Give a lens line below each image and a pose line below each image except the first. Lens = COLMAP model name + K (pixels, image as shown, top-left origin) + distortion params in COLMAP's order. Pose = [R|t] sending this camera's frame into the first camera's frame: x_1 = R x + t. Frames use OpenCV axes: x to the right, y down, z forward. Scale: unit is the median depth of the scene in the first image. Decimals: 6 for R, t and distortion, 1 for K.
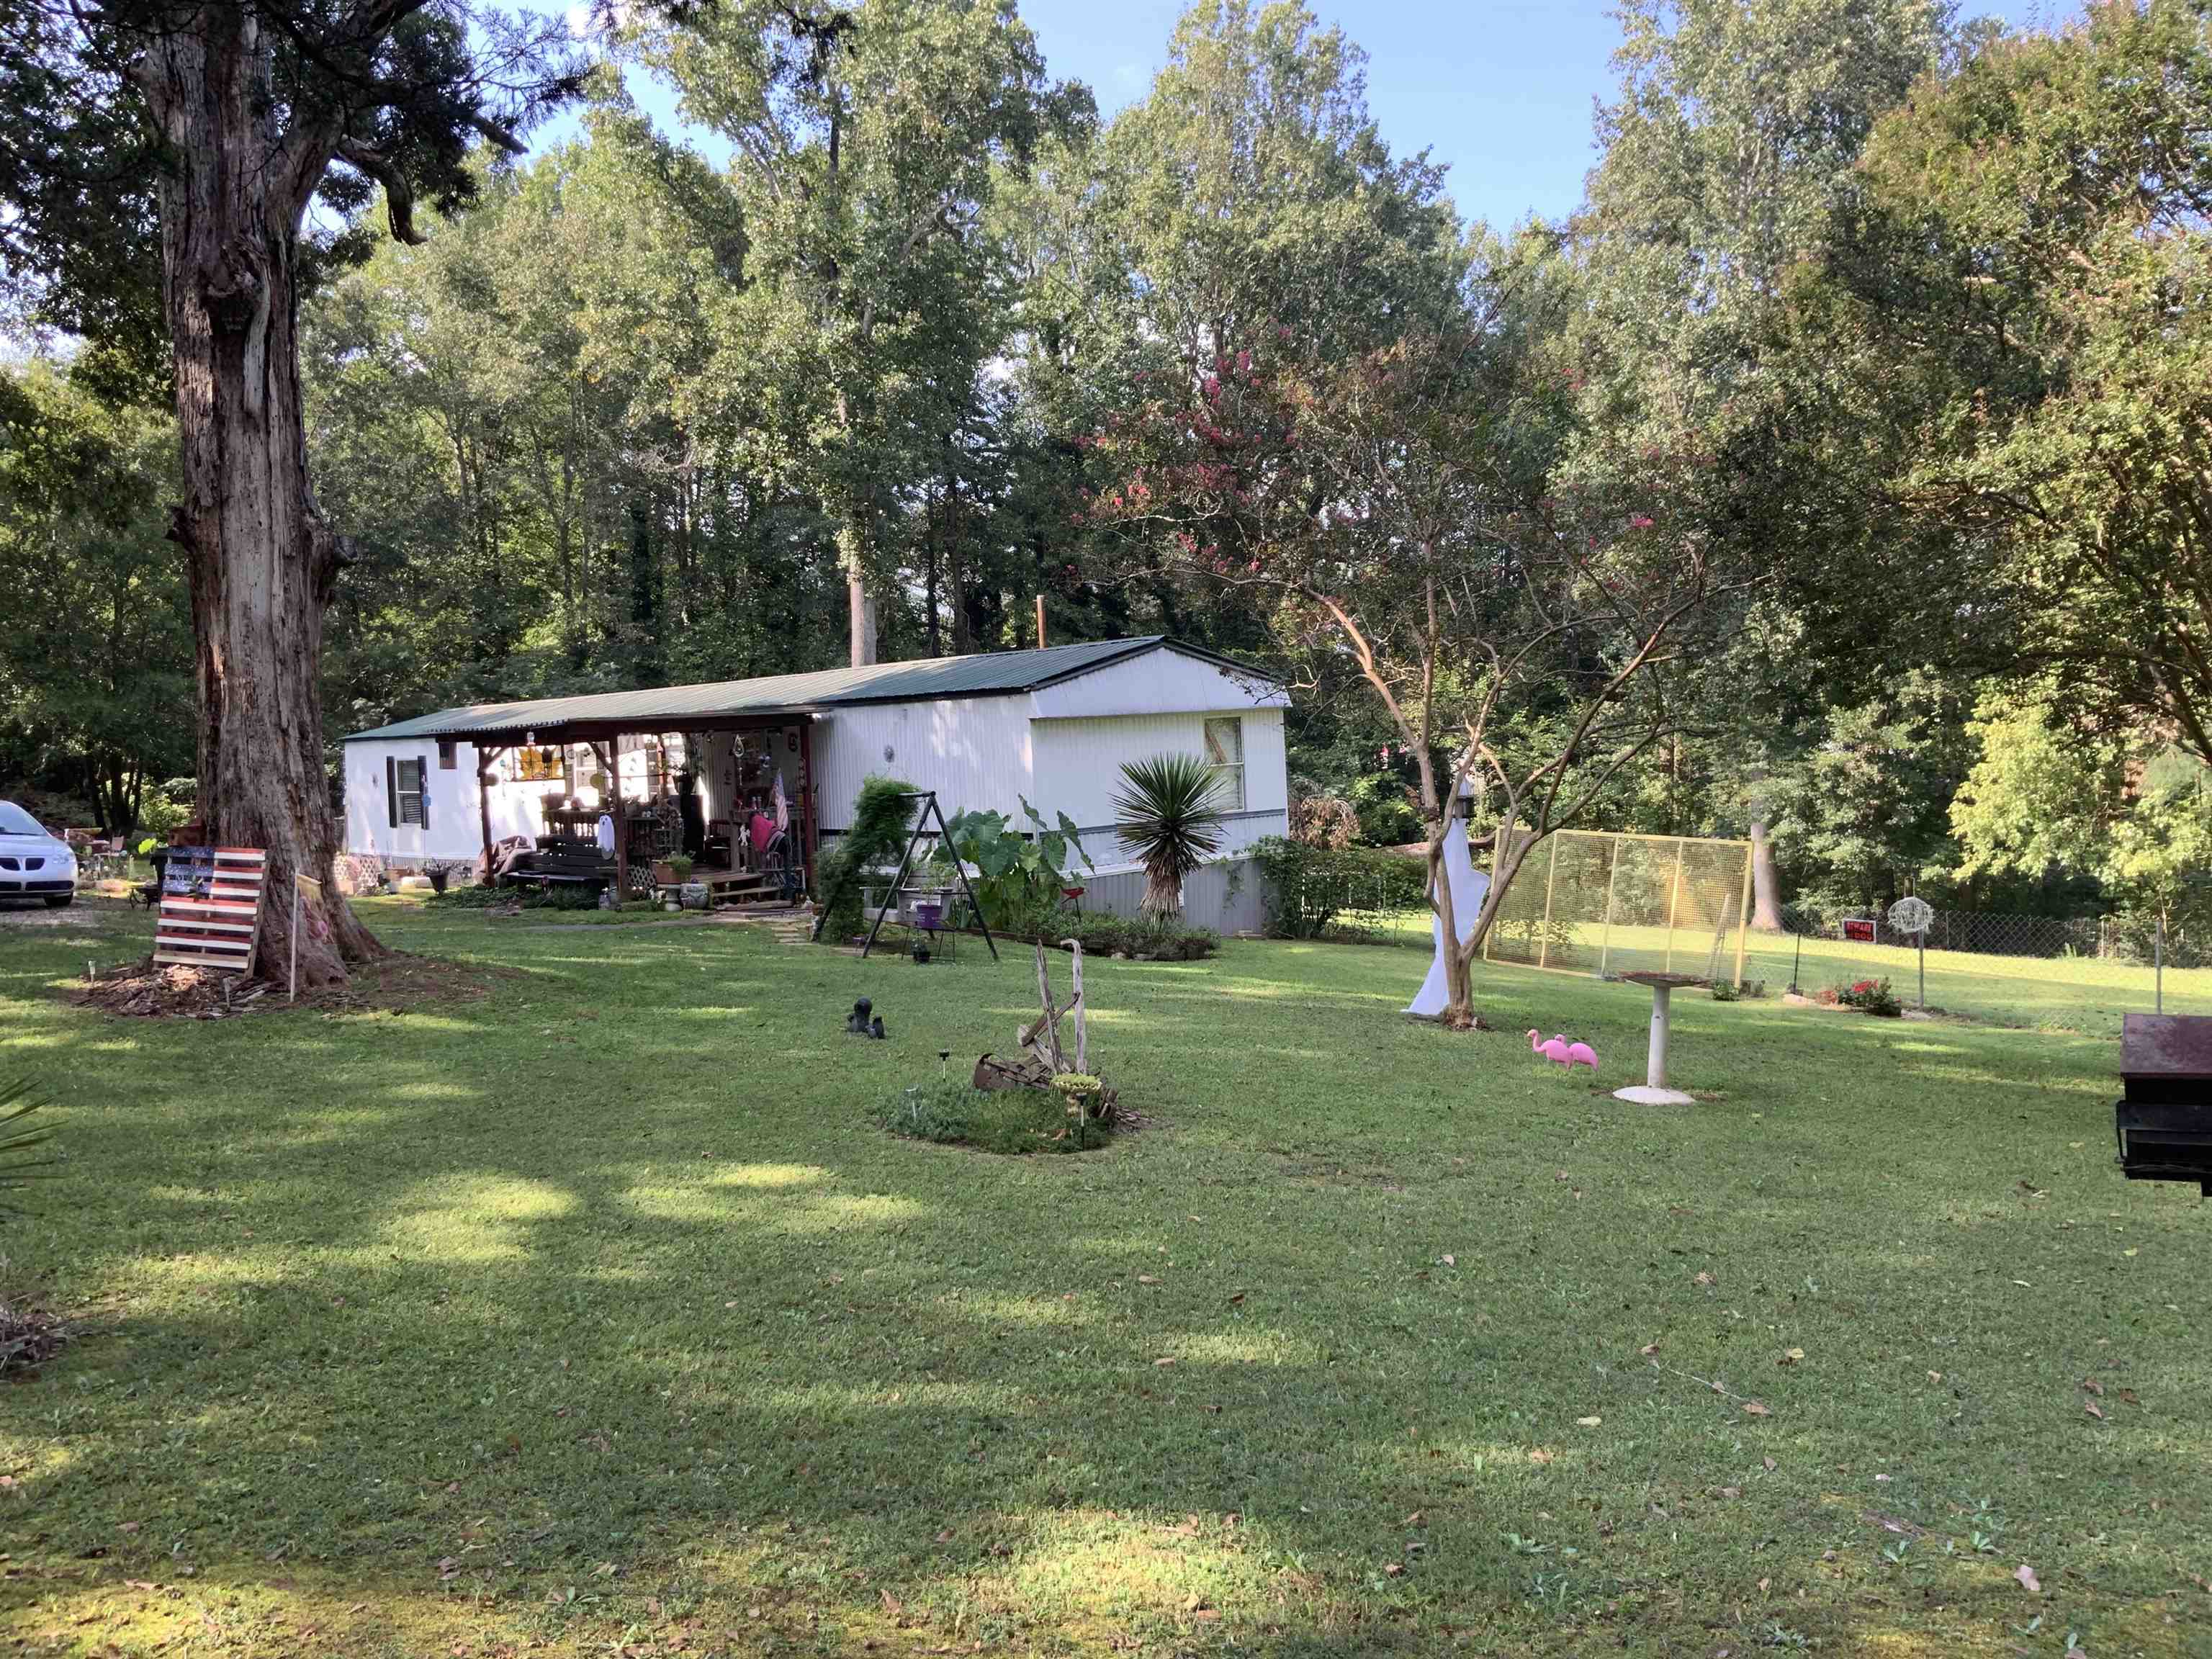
lens RADIAL K [[1812.3, 0, 1106.0], [0, 1812.3, 829.5], [0, 0, 1]] dist [0.096209, -0.169544]
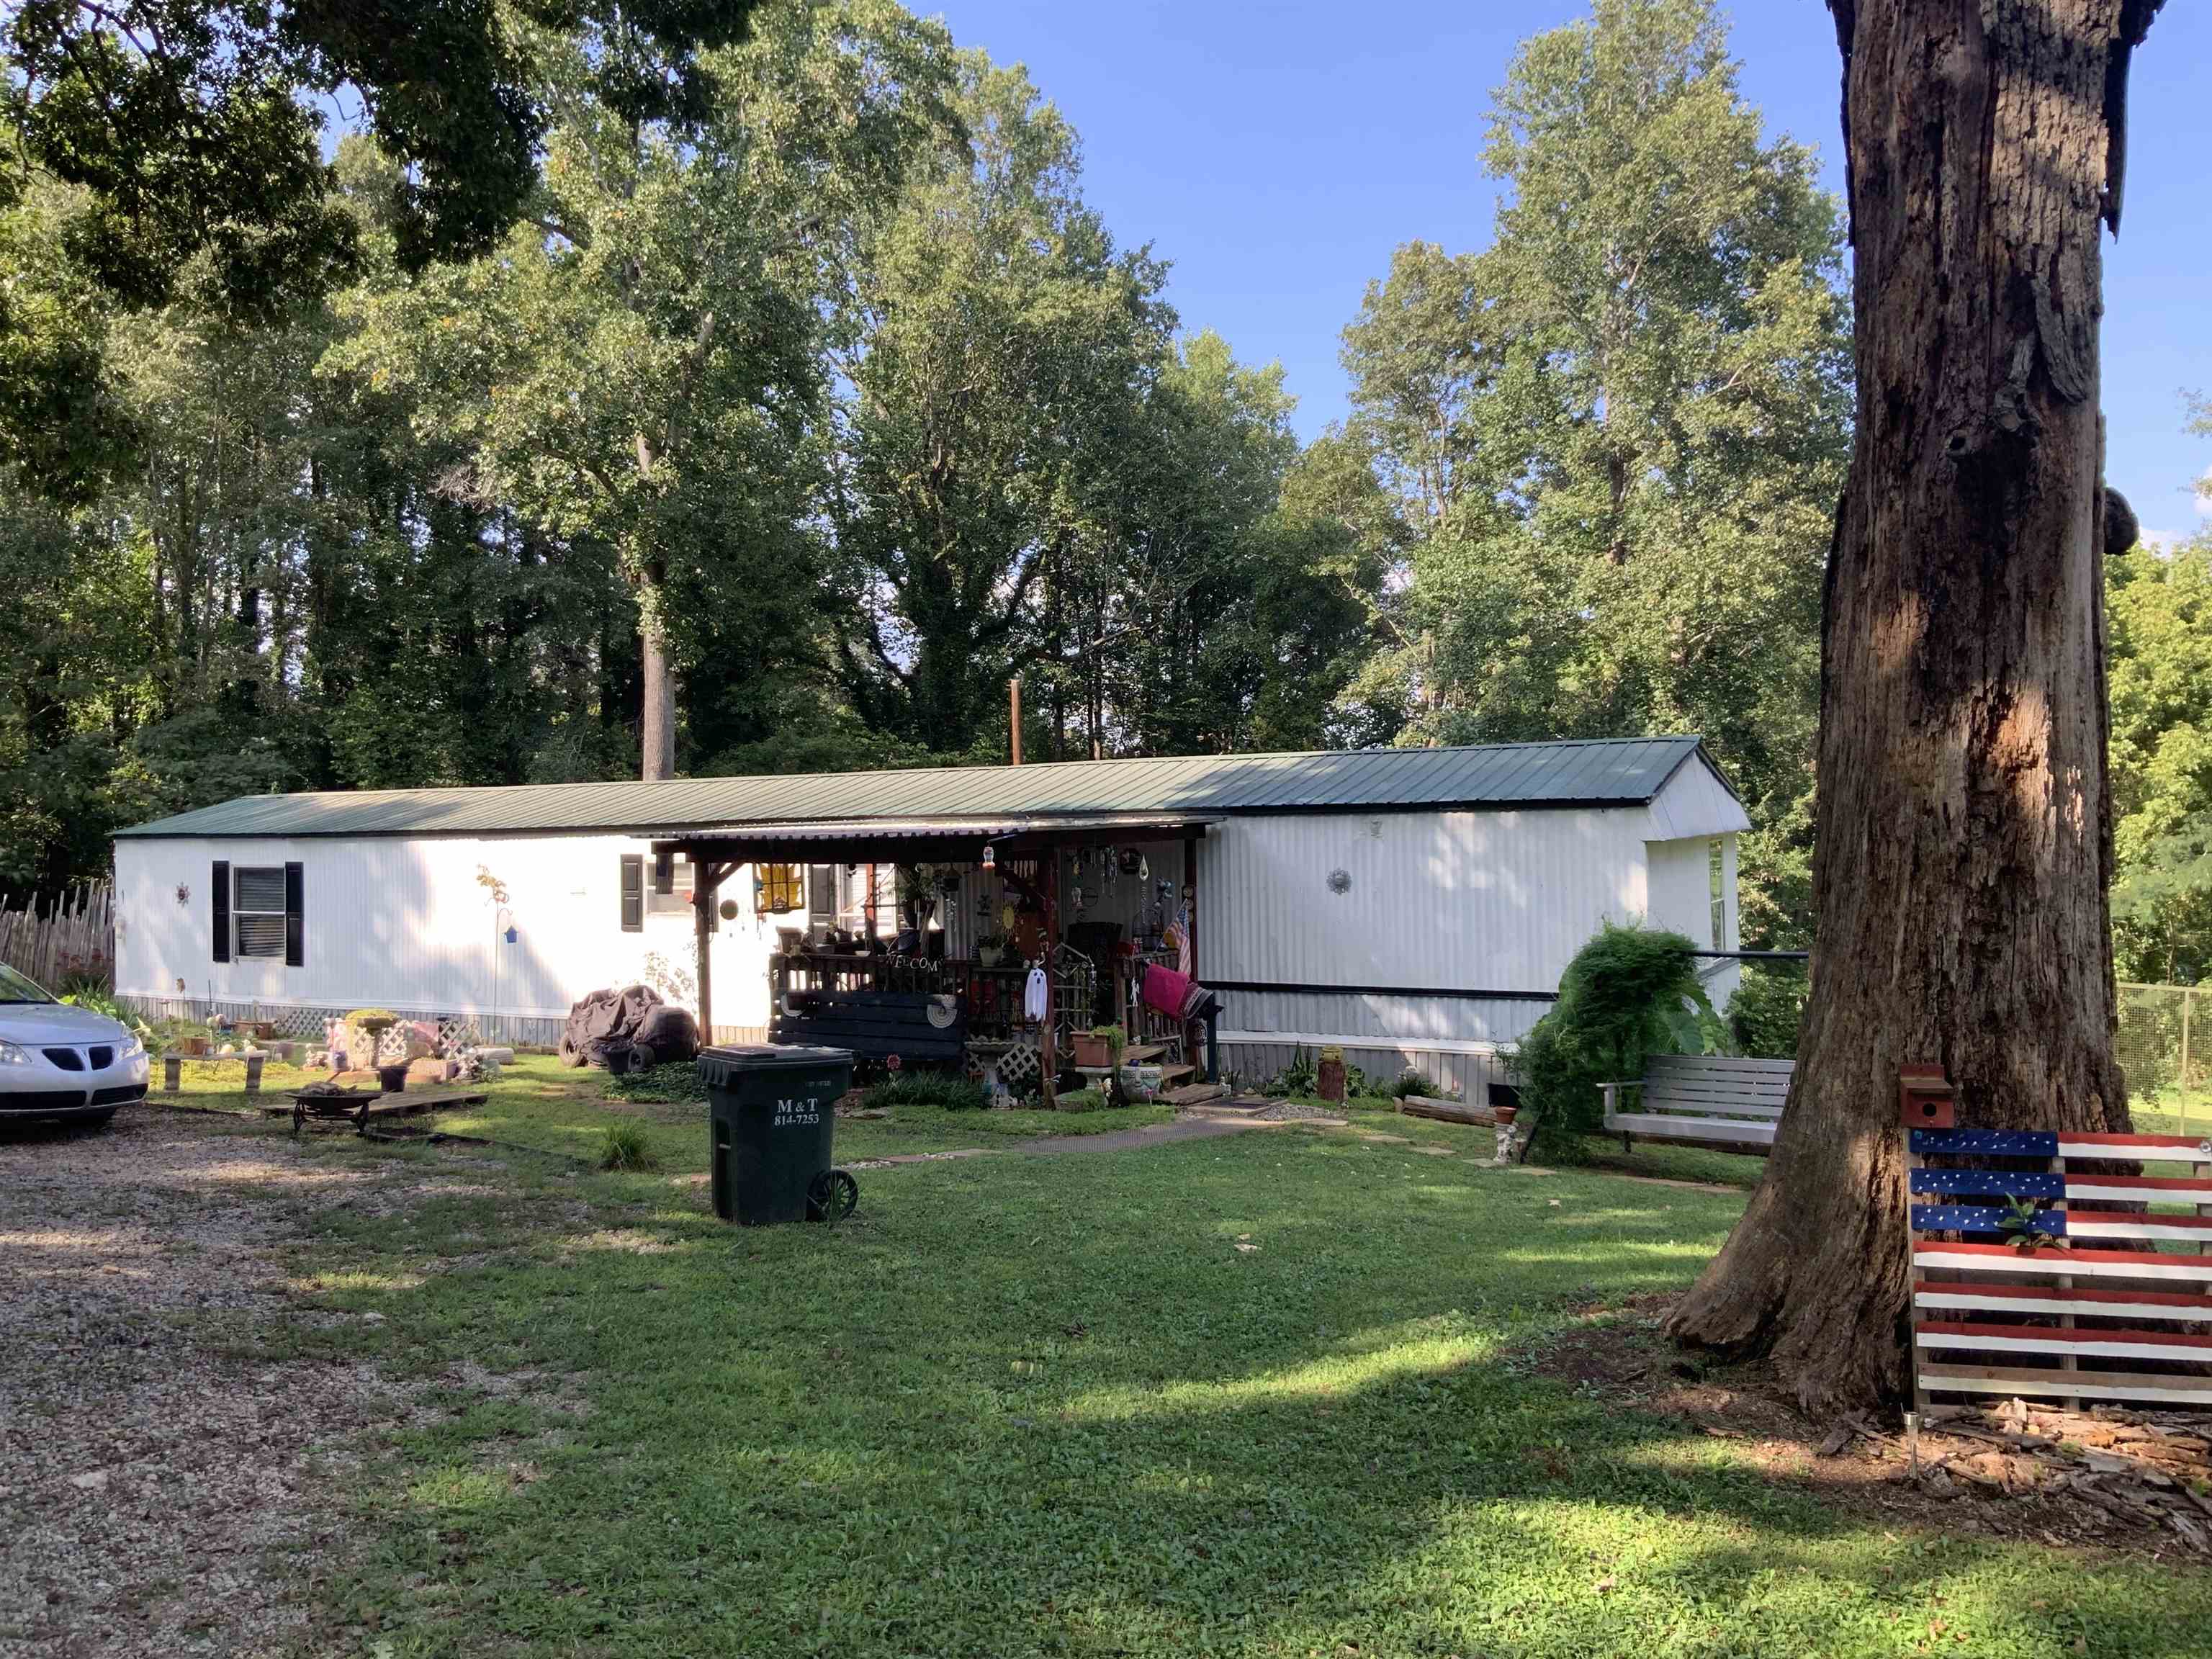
lens RADIAL K [[1812.3, 0, 1106.0], [0, 1812.3, 829.5], [0, 0, 1]] dist [0.096209, -0.169544]
pose [[0.946549, 0.023197, 0.321724, -0.418240], [-0.004941, 0.998336, -0.057445, -0.018671], [-0.322521, 0.052785, 0.945089, 0.310348]]
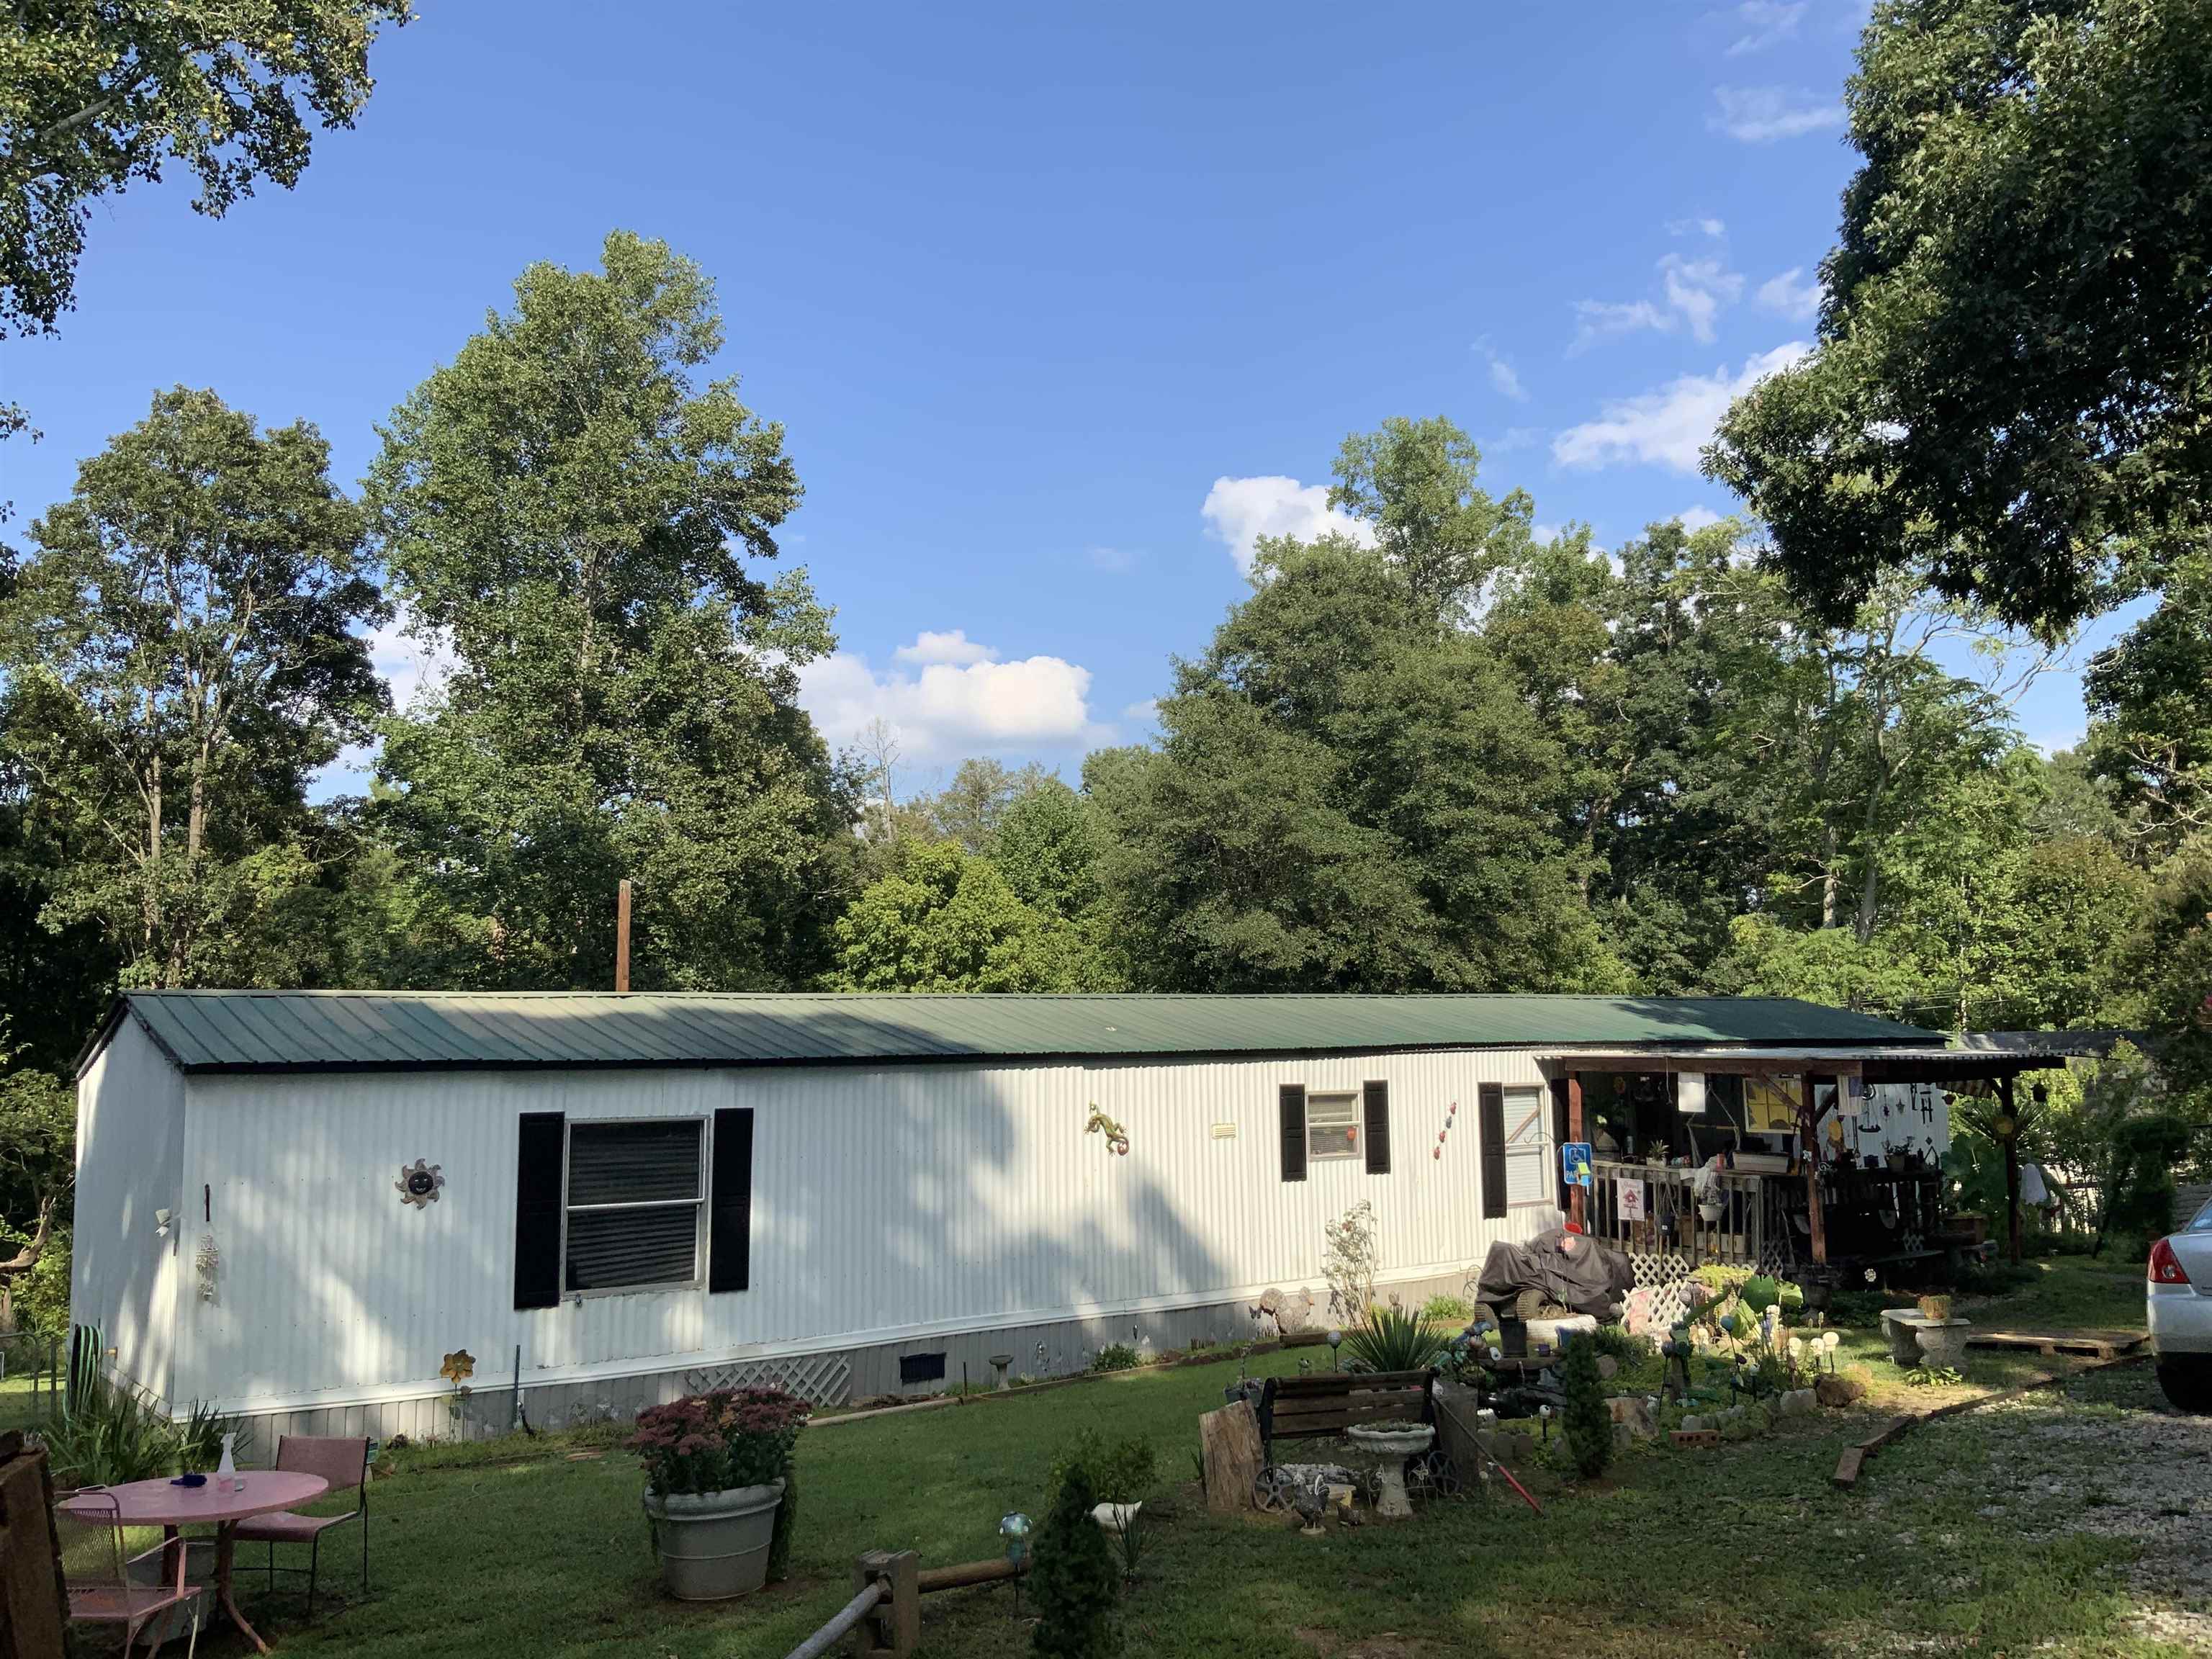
lens RADIAL K [[1800.7, 0, 1106.0], [0, 1800.7, 829.5], [0, 0, 1]] dist [0.098156, -0.181675]
pose [[0.084793, 0.171510, 0.981527, -1.077277], [0.066501, 0.981904, -0.177321, -0.032451], [-0.994177, 0.080308, 0.071853, 1.206534]]
